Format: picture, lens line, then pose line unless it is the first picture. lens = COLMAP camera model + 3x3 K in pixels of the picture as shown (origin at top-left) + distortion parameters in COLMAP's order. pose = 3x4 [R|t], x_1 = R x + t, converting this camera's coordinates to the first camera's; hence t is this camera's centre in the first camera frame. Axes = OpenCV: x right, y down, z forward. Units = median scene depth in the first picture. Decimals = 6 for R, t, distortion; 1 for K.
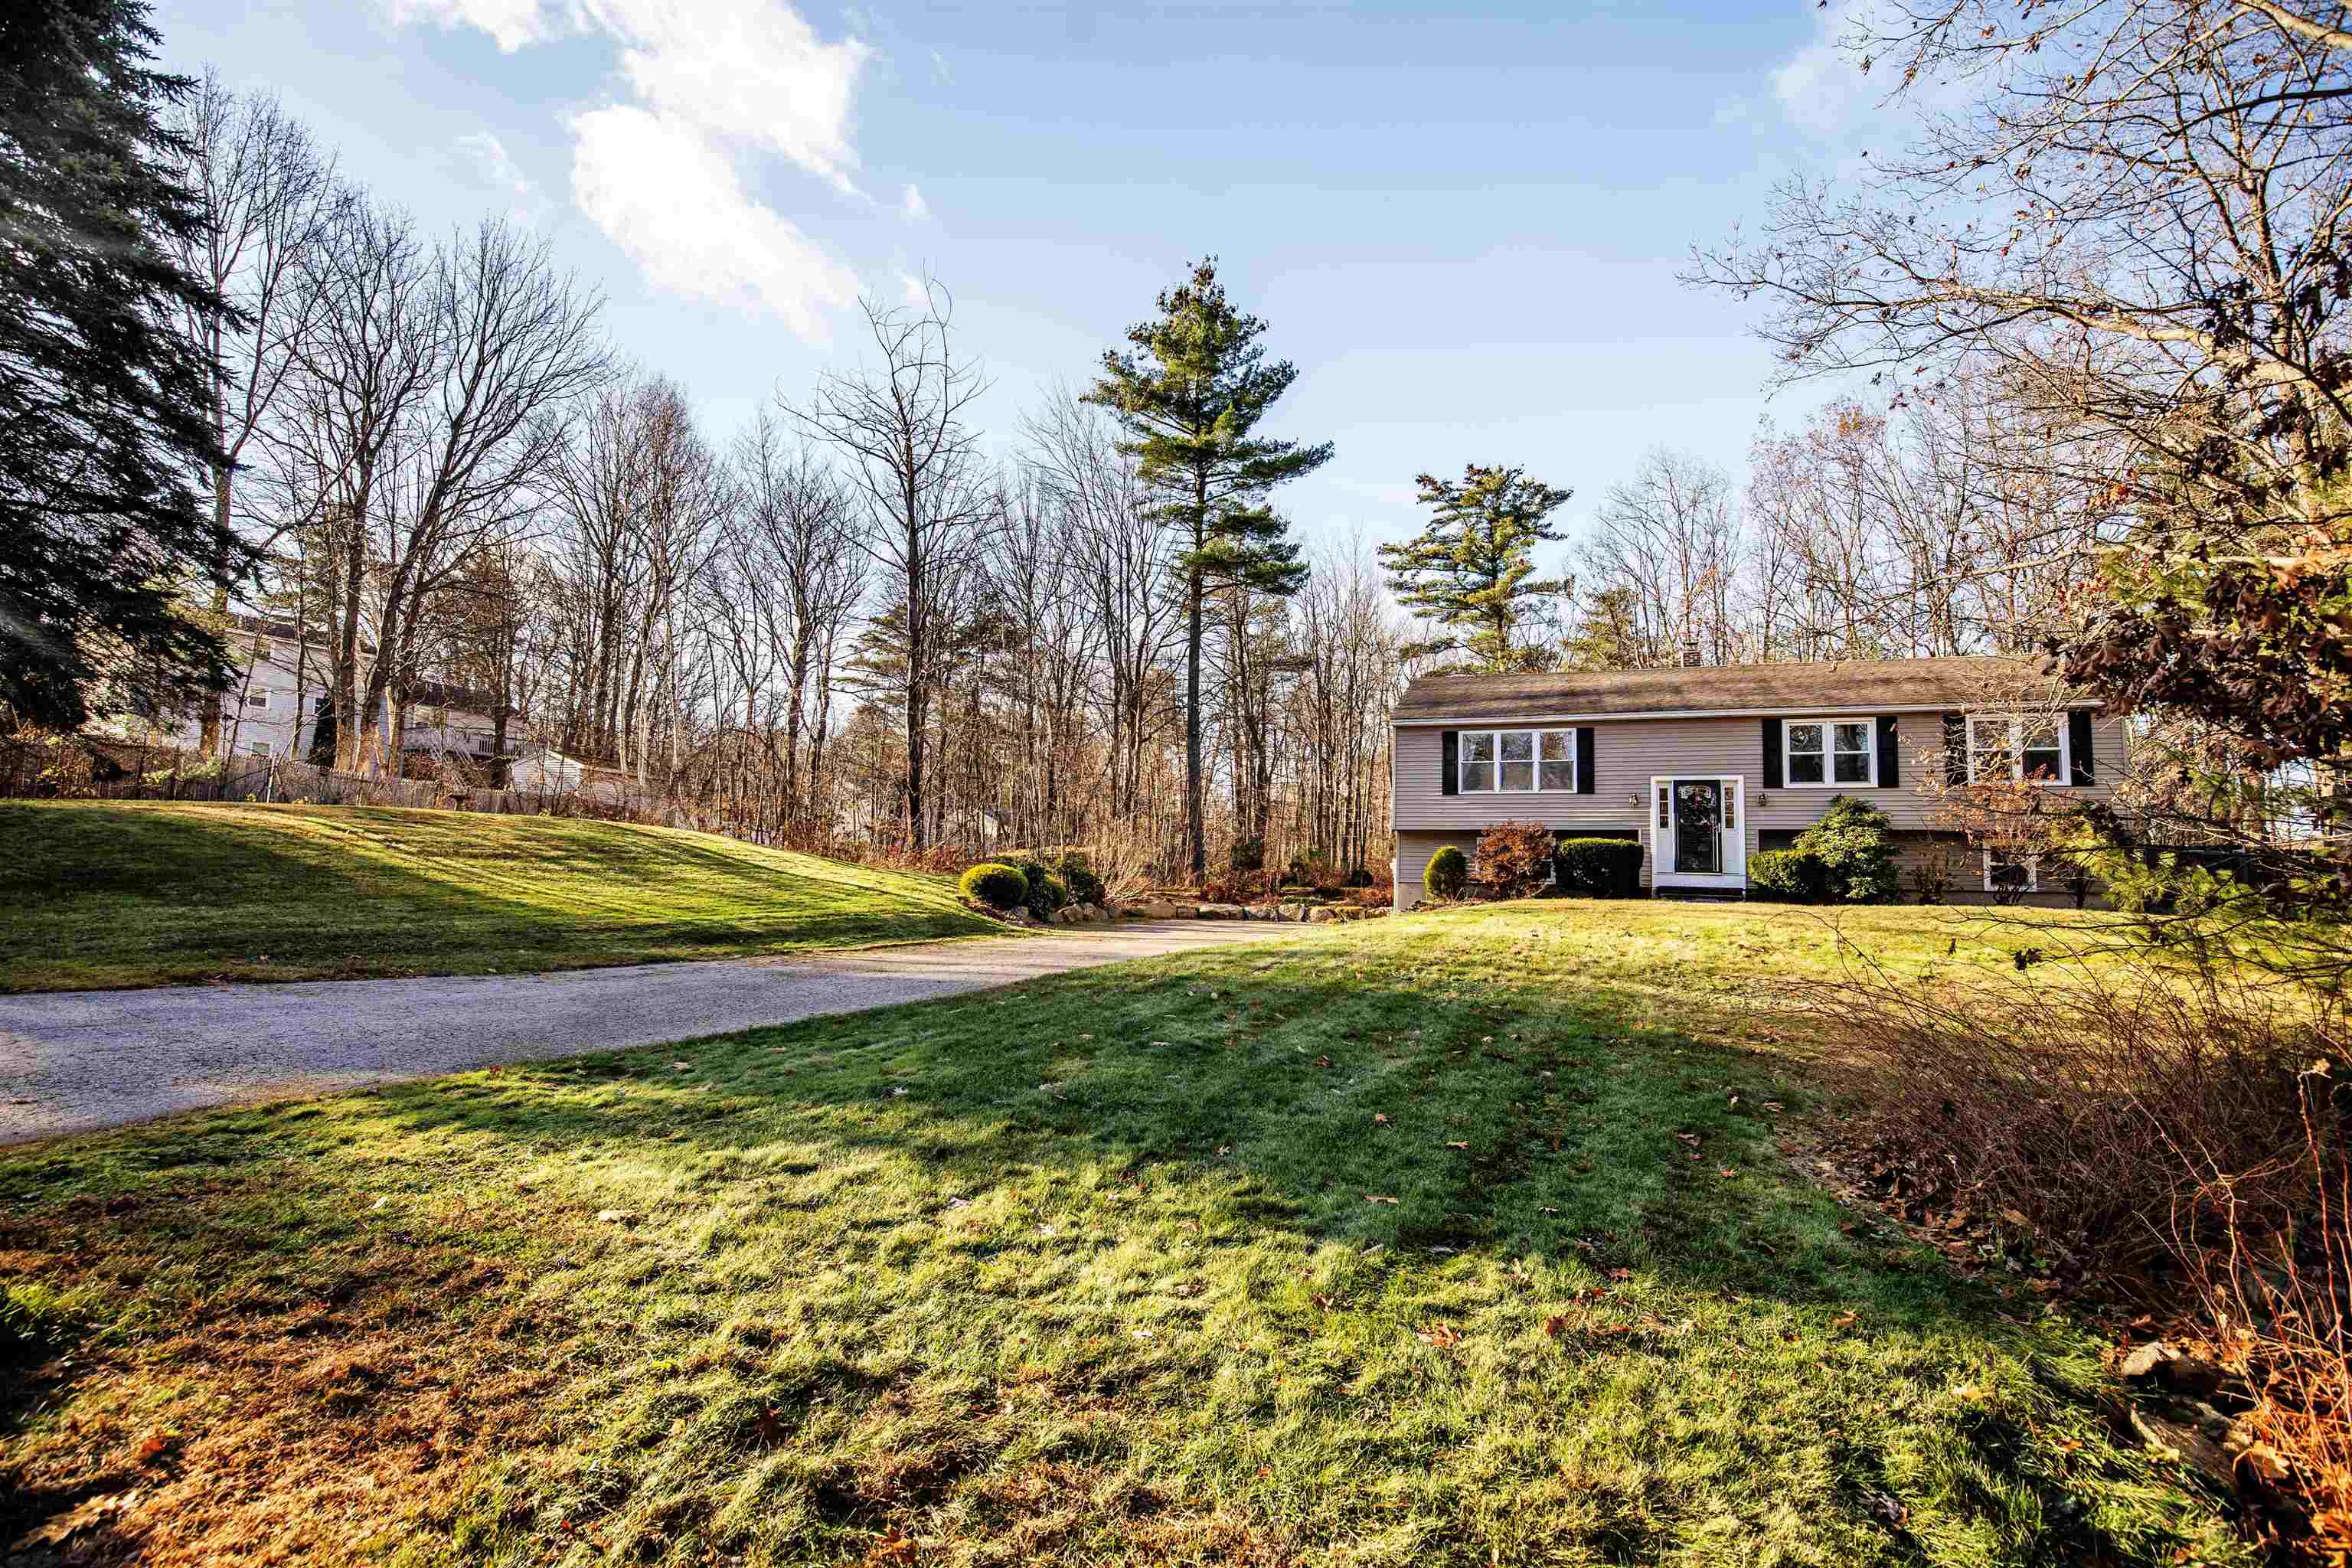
lens RADIAL K [[1102.2, 0, 1175.0], [0, 1102.2, 800.3], [0, 0, 1]] dist [-0.023784, 0.000074]
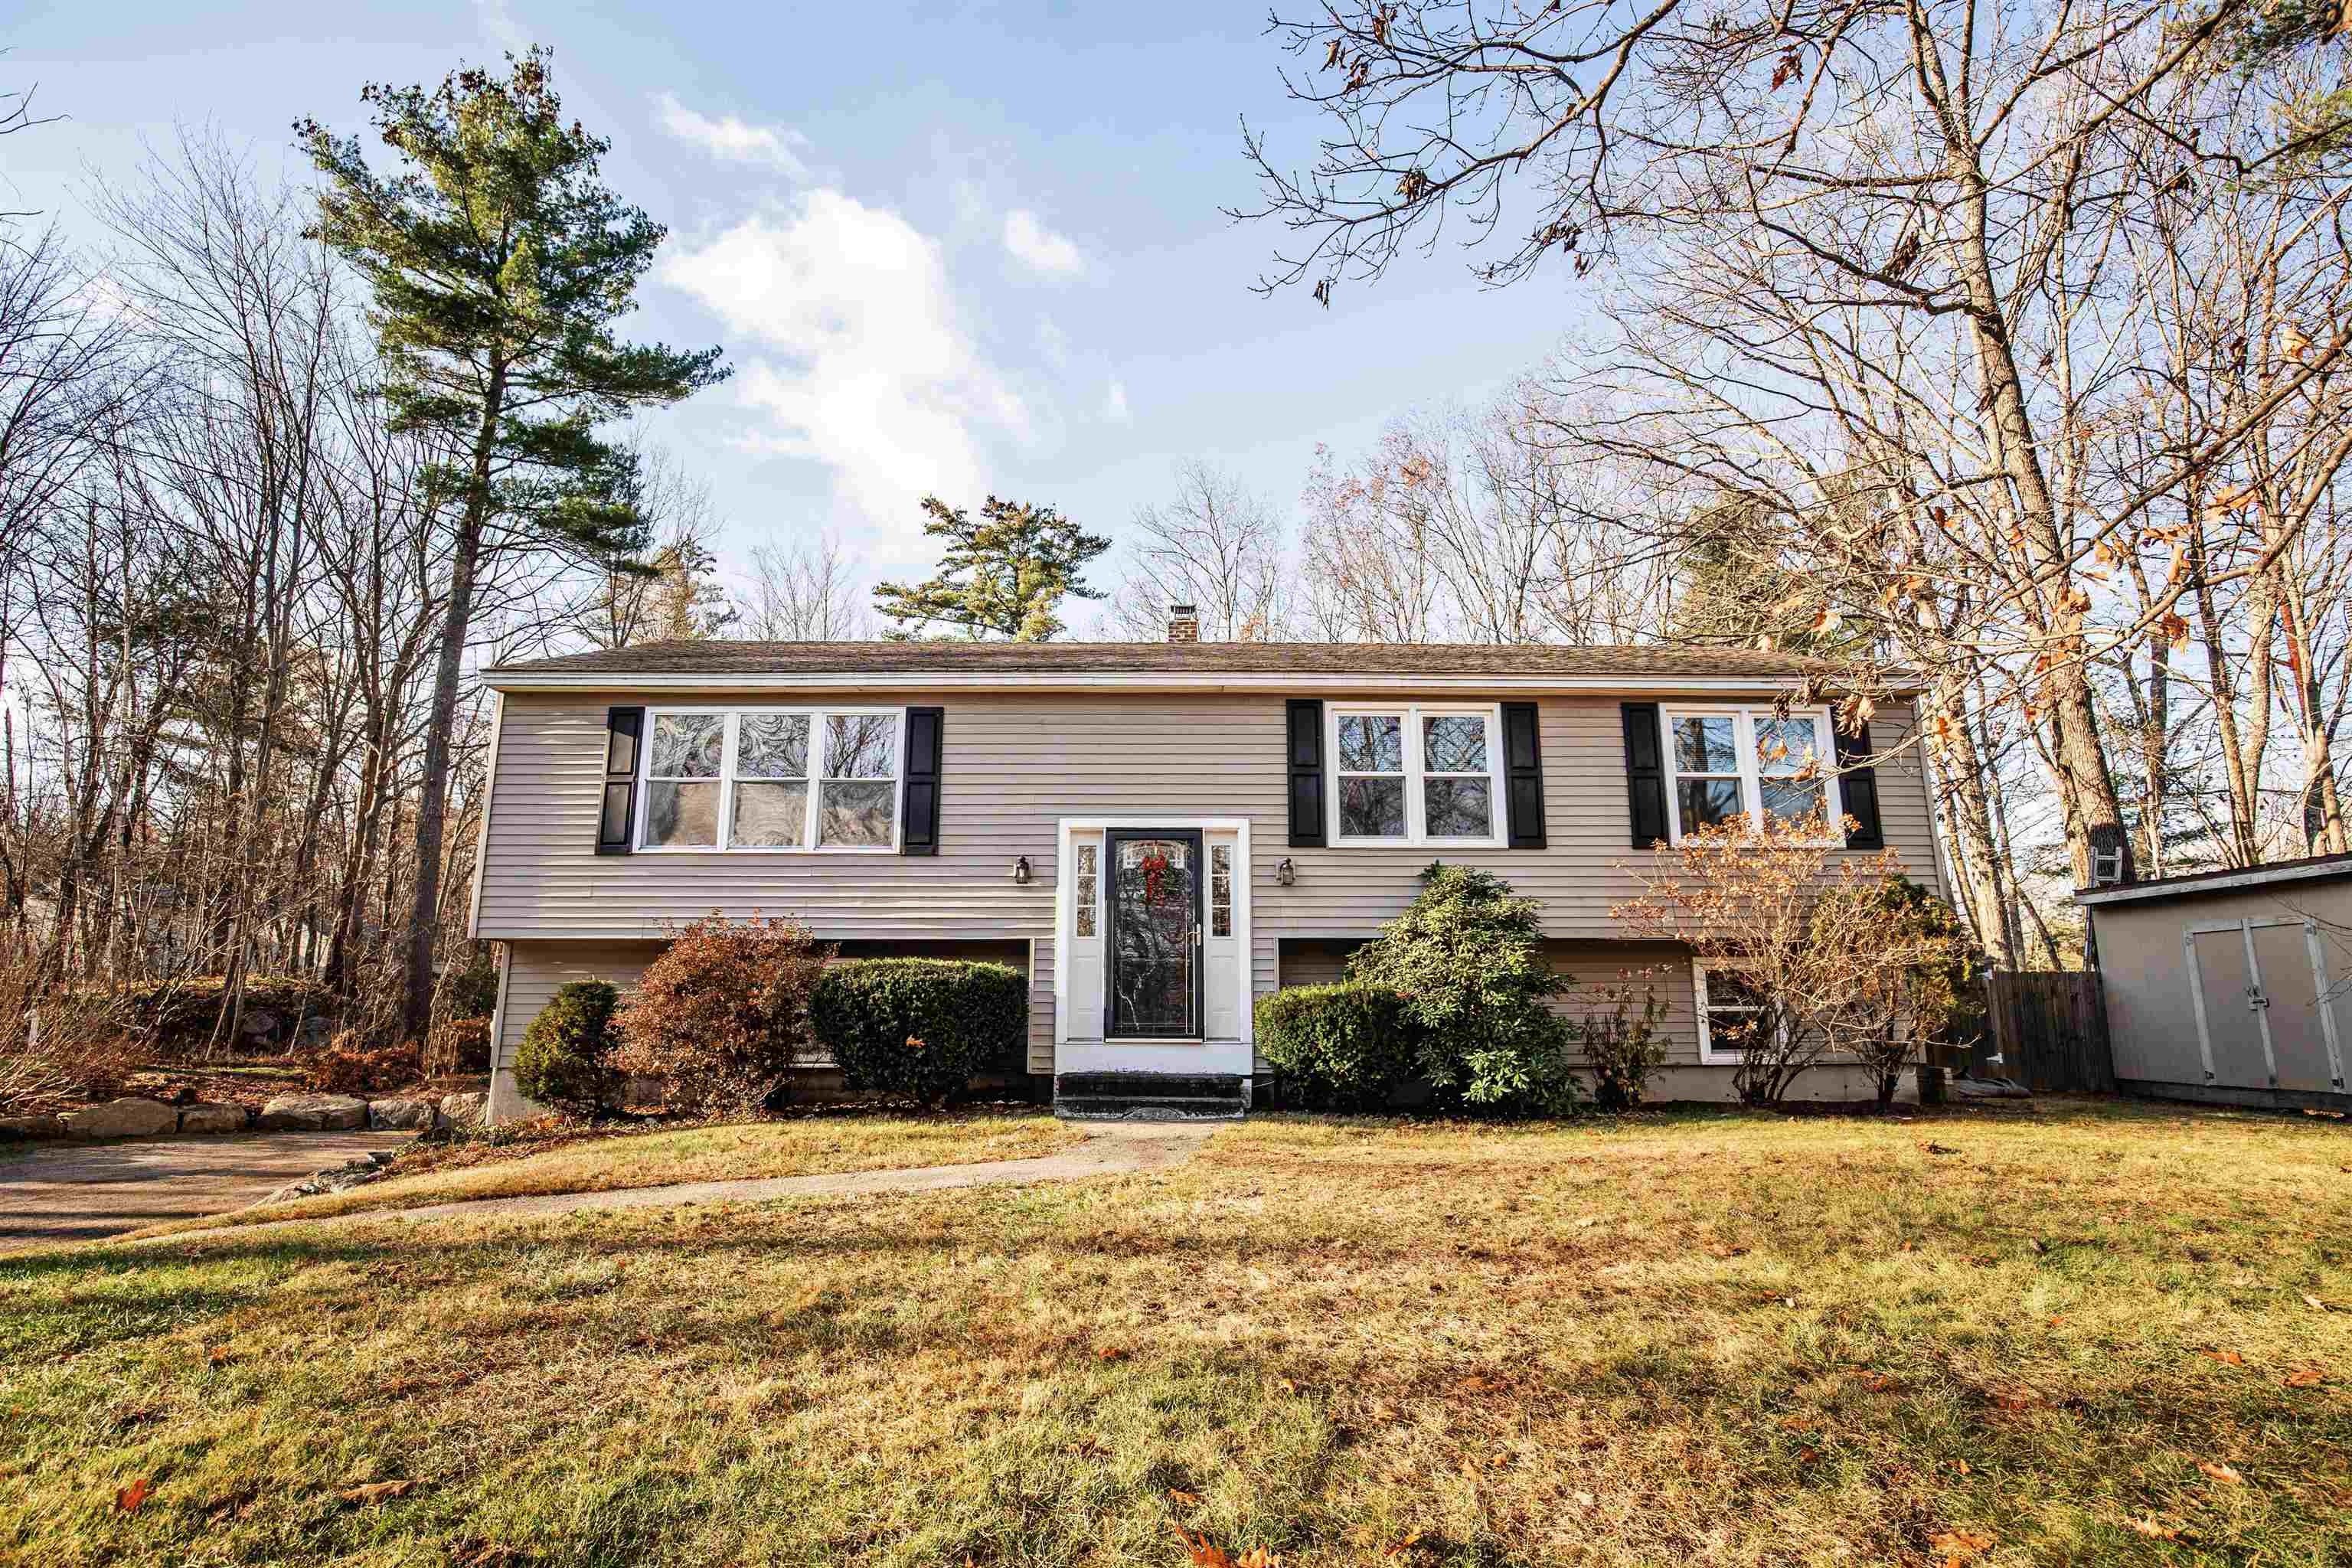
lens RADIAL K [[1102.2, 0, 1183.6], [0, 1102.2, 796.2], [0, 0, 1]] dist [-0.023784, 0.000074]
pose [[0.934292, 0.049441, 0.353063, 0.189185], [-0.007754, 0.992921, -0.118523, 0.012721], [-0.356424, 0.107997, 0.928062, 0.333015]]
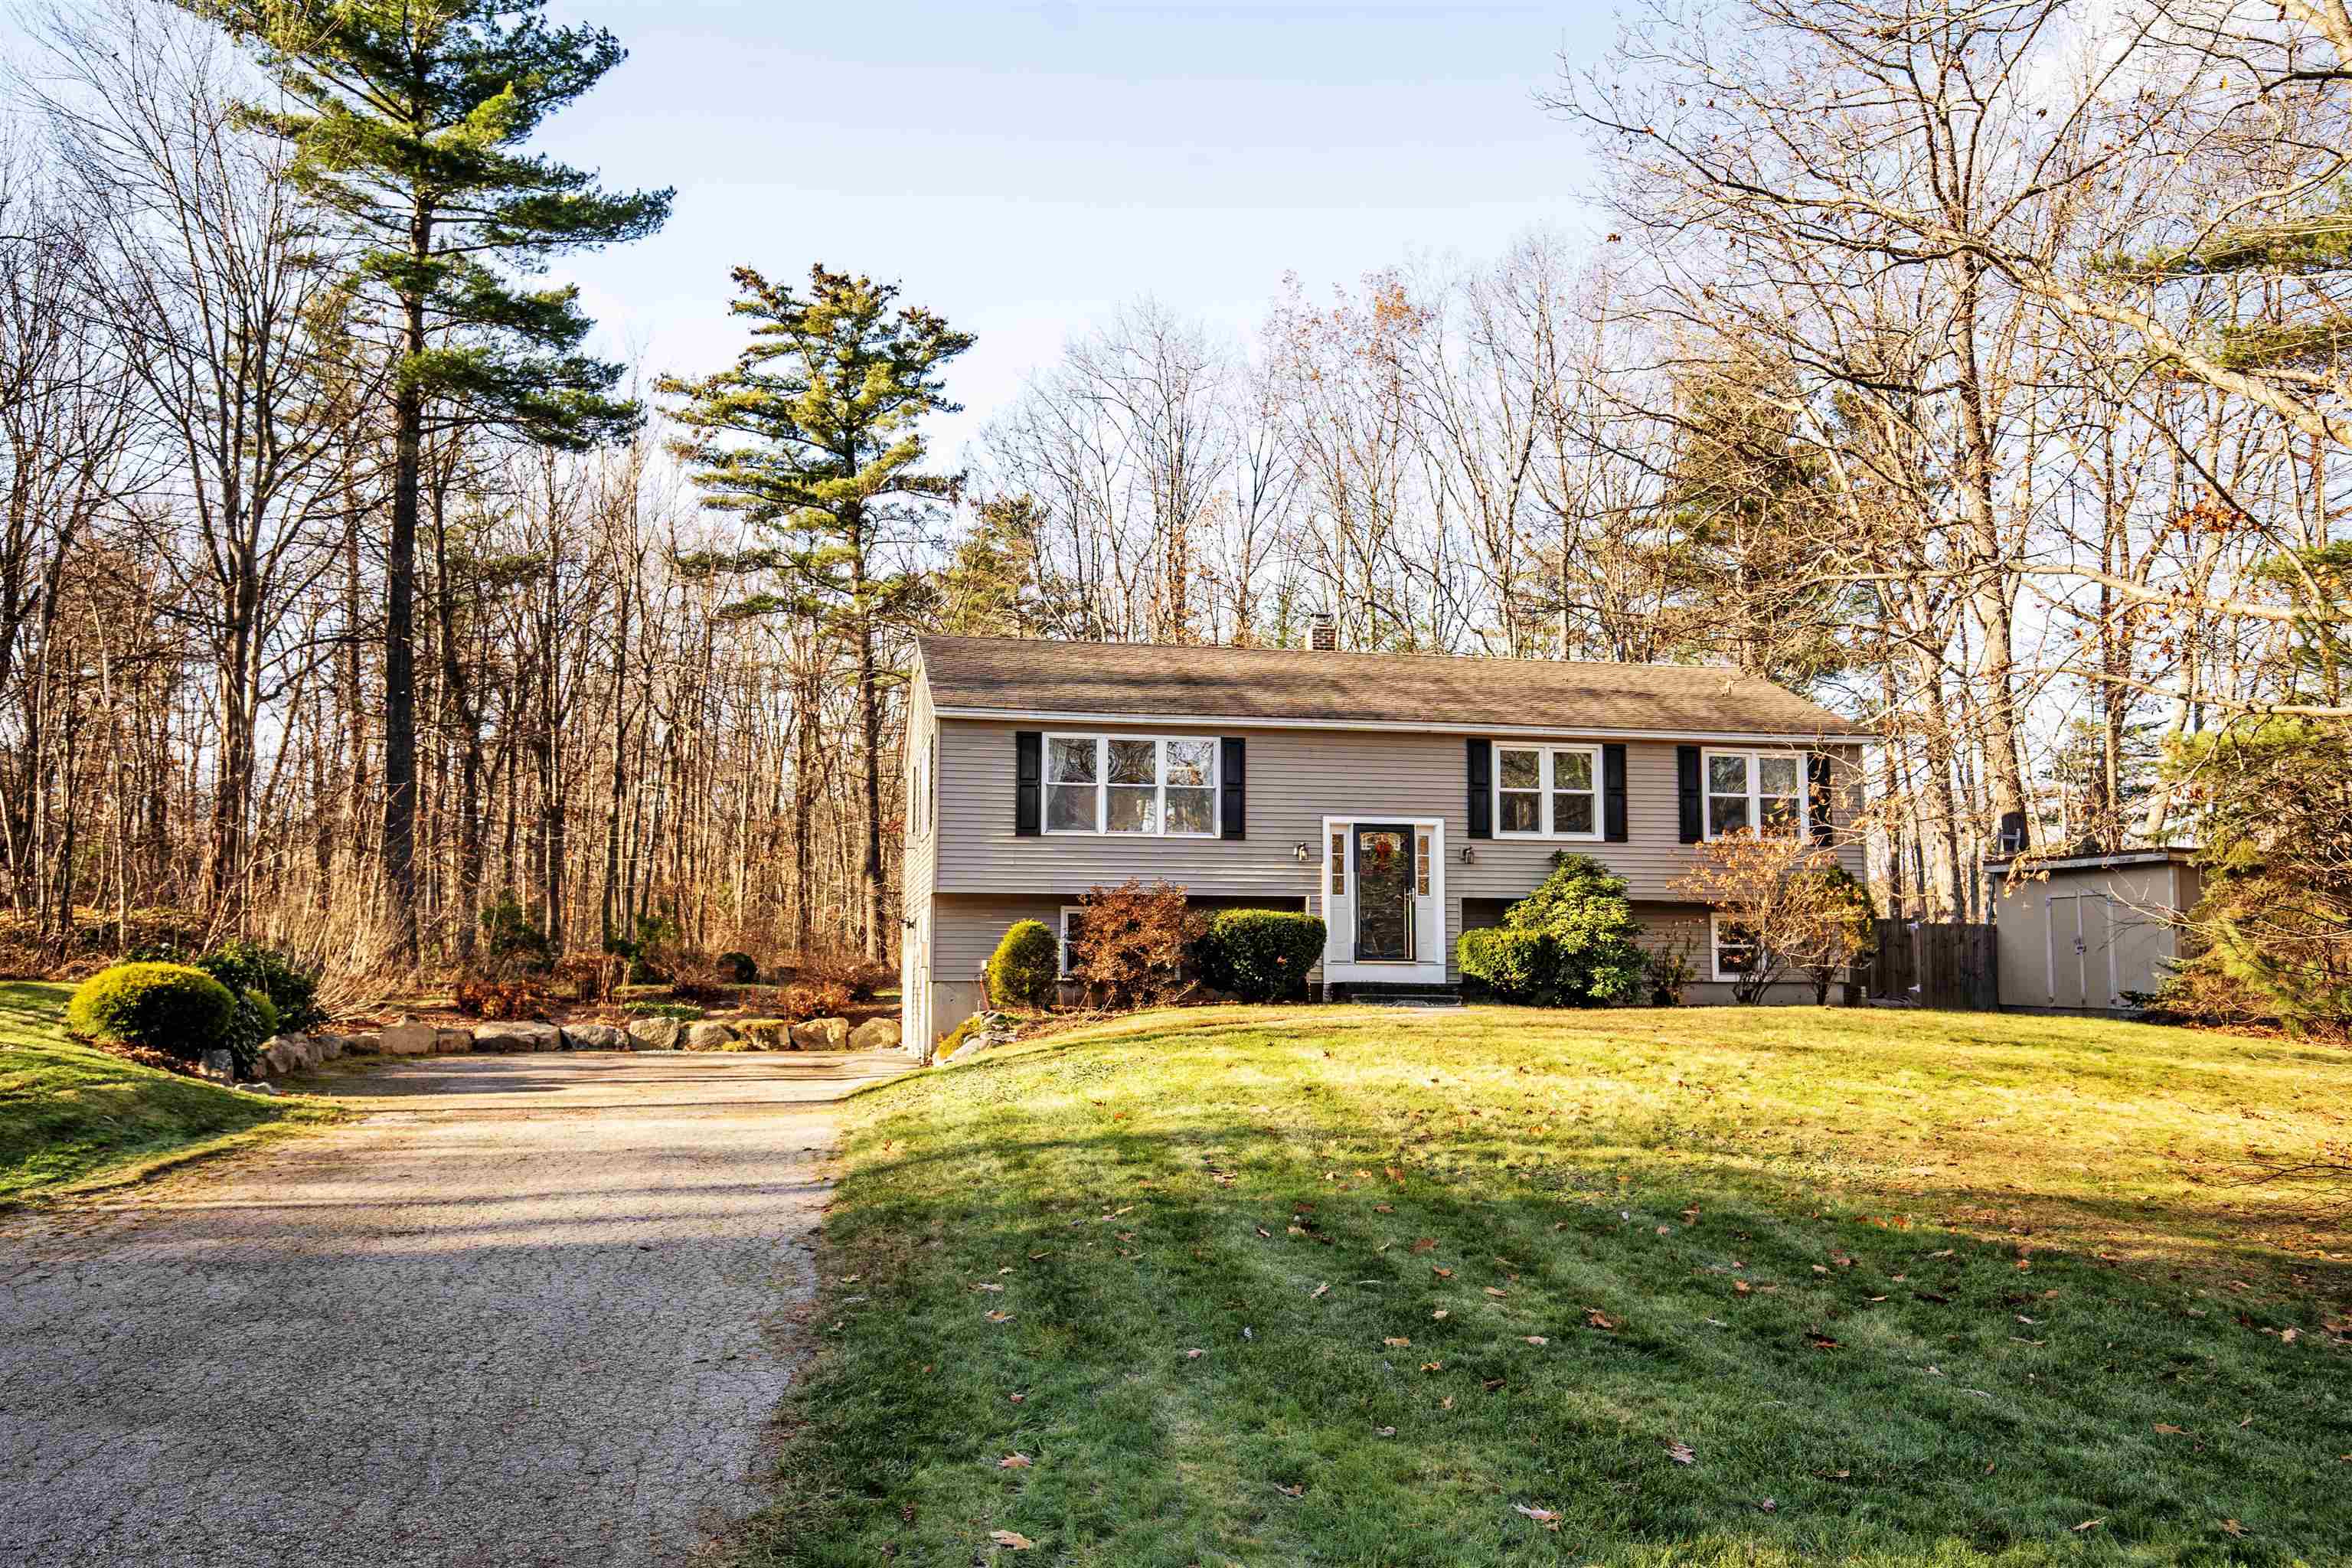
lens RADIAL K [[1852.2, 0, 1166.2], [0, 1852.2, 788.8], [0, 0, 1]] dist [0.029319, 0.008095]
pose [[0.851428, 0.033053, 0.523430, -0.137029], [-0.026941, 0.999451, -0.019289, -0.008355], [-0.523780, 0.002322, 0.851851, 0.056243]]
